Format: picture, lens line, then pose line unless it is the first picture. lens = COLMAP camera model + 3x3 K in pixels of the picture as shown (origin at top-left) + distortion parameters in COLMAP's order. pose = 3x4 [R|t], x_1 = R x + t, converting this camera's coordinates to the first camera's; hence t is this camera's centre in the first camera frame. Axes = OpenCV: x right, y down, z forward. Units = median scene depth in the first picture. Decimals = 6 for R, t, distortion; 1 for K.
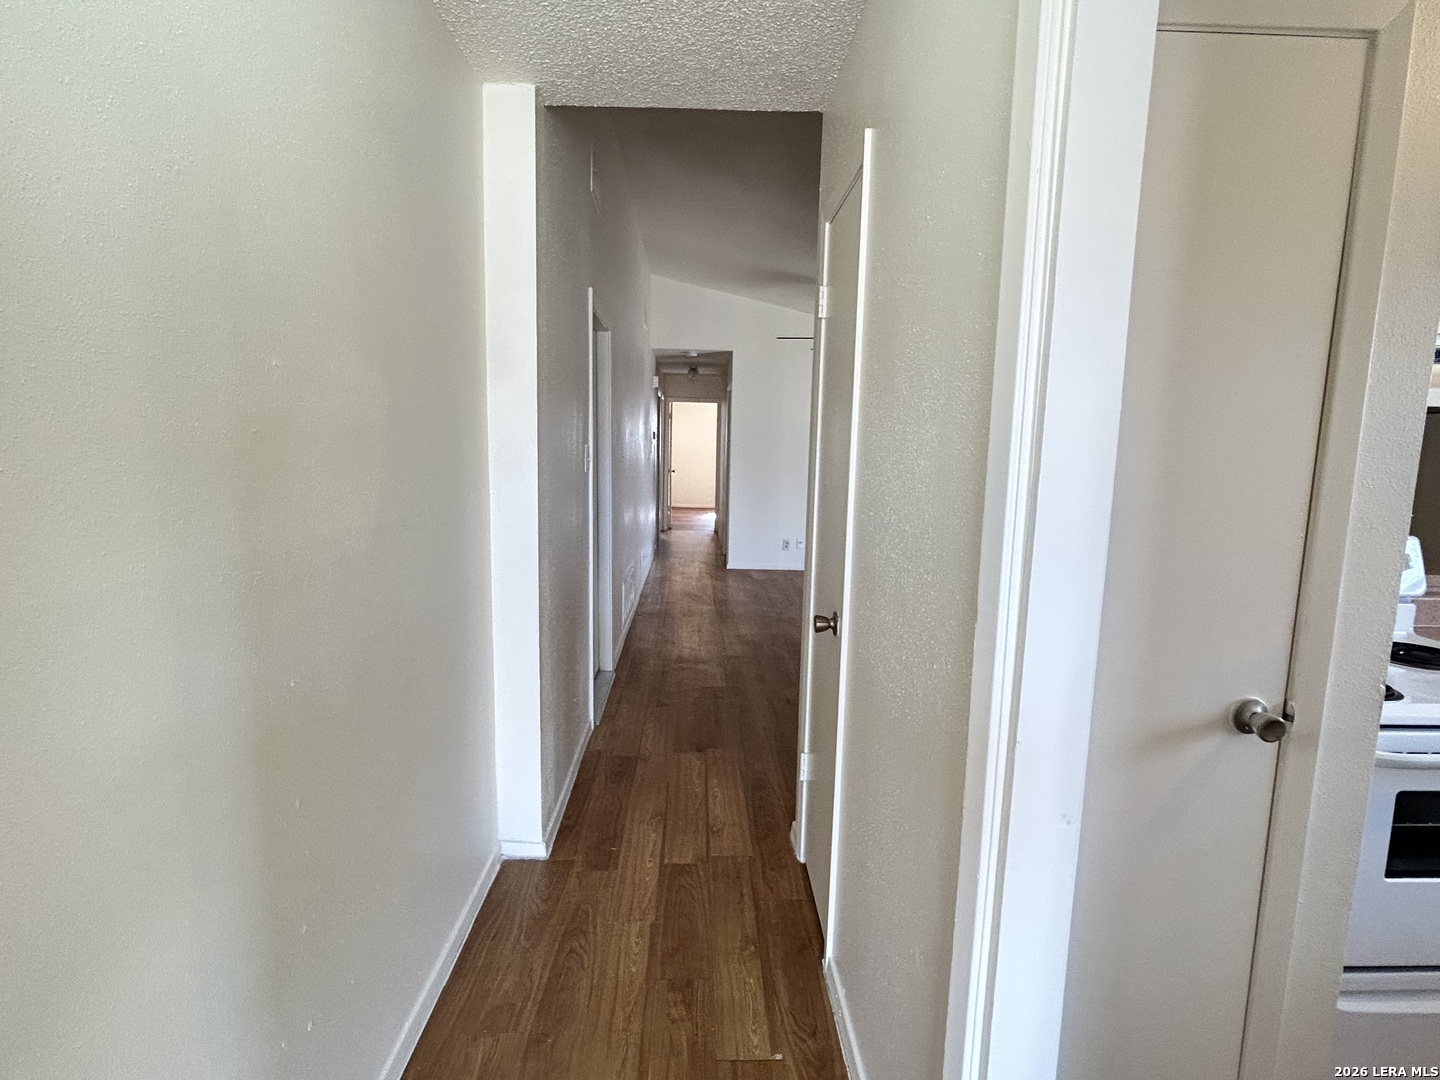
lens RADIAL K [[729.2, 0, 720.0], [0, 729.2, 540.0], [0, 0, 1]] dist [0.002558, 0.000108]
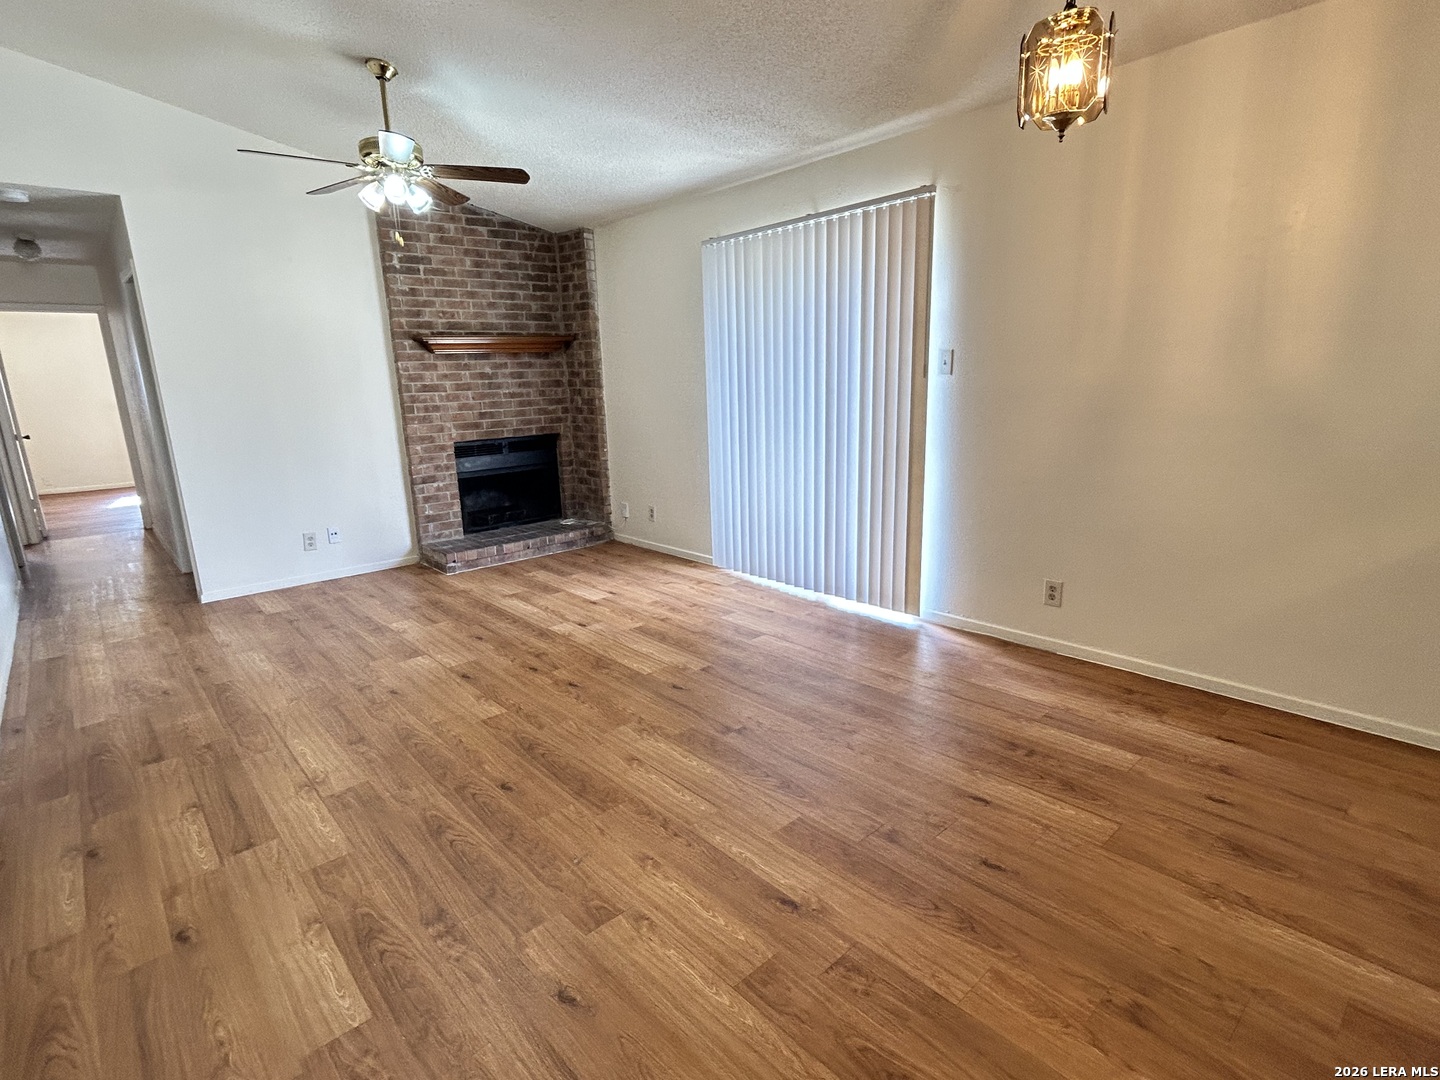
lens RADIAL K [[729.2, 0, 720.0], [0, 729.2, 540.0], [0, 0, 1]] dist [0.002558, 0.000108]
pose [[0.767973, -0.186637, 0.612686, -0.016302], [0.129246, 0.982081, 0.137159, -0.027632], [-0.627306, -0.026148, 0.778334, 0.263498]]
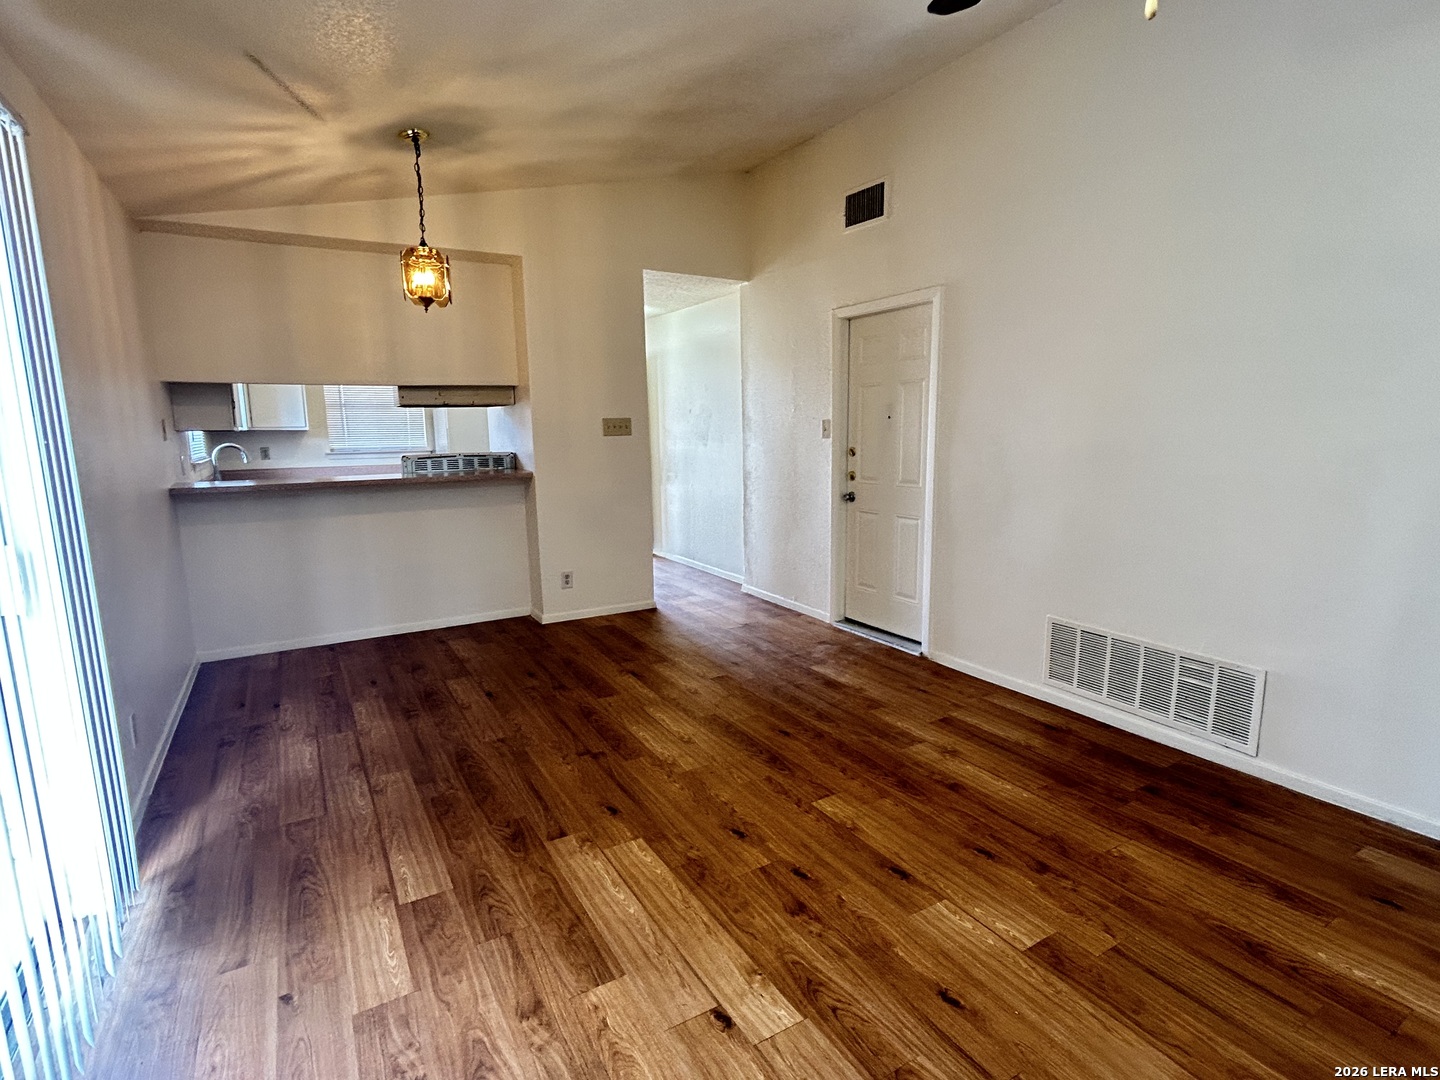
lens RADIAL K [[729.2, 0, 720.0], [0, 729.2, 540.0], [0, 0, 1]] dist [0.002558, 0.000108]
pose [[-0.881001, 0.069685, -0.467955, 0.239022], [-0.061068, 0.964070, 0.258533, -0.087316], [0.469157, 0.256345, -0.845091, 0.744814]]
